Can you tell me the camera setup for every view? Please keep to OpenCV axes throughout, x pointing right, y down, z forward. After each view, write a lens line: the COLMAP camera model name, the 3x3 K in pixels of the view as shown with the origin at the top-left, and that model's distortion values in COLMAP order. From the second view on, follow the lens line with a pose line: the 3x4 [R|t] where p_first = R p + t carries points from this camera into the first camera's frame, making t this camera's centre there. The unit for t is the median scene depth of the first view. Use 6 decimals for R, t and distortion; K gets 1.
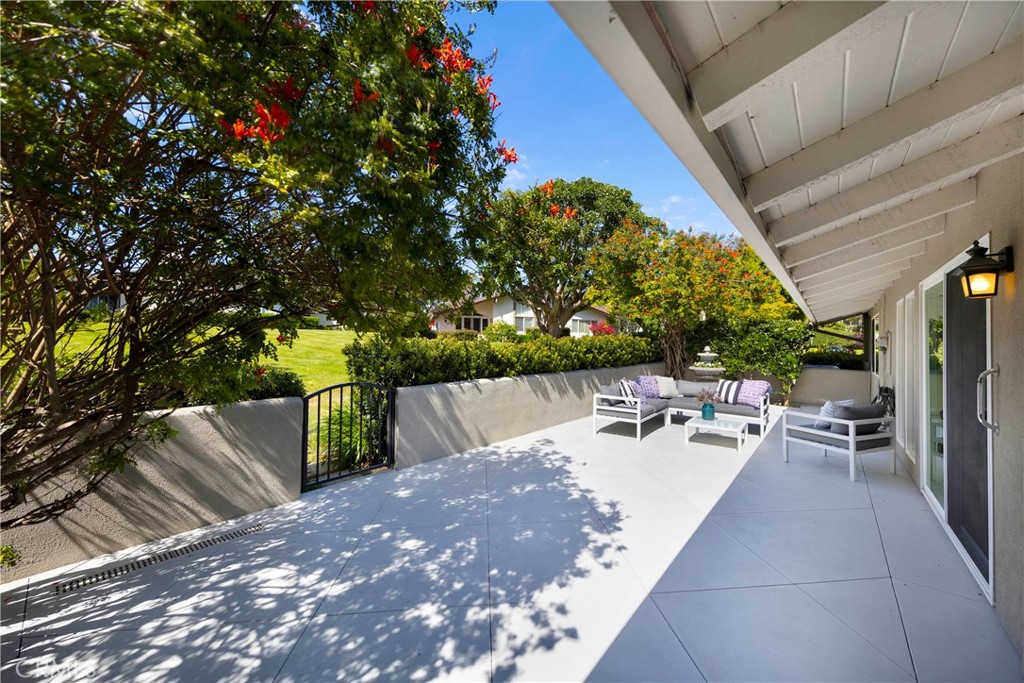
lens RADIAL K [[381.8, 0, 490.2], [0, 381.8, 337.5], [0, 0, 1]] dist [-0.002753, 0.000074]
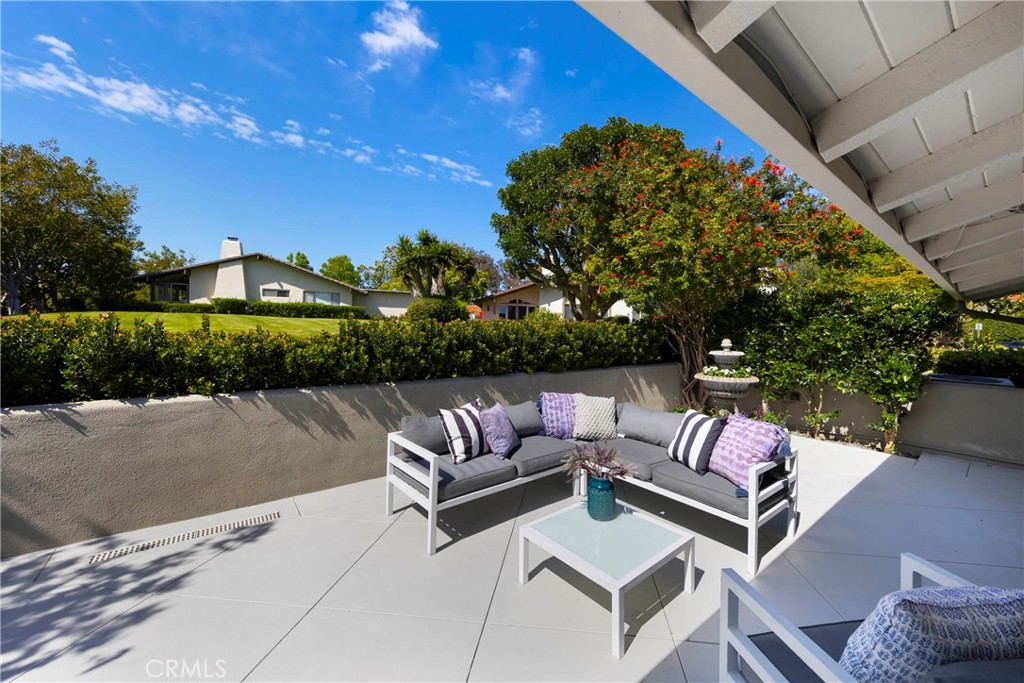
lens RADIAL K [[381.8, 0, 505.2], [0, 381.8, 336.0], [0, 0, 1]] dist [-0.002753, 0.000074]
pose [[0.979624, 0.005727, -0.200756, 0.362298], [-0.002043, 0.999826, 0.018553, 0.008604], [0.200828, -0.017765, 0.979465, 0.378844]]
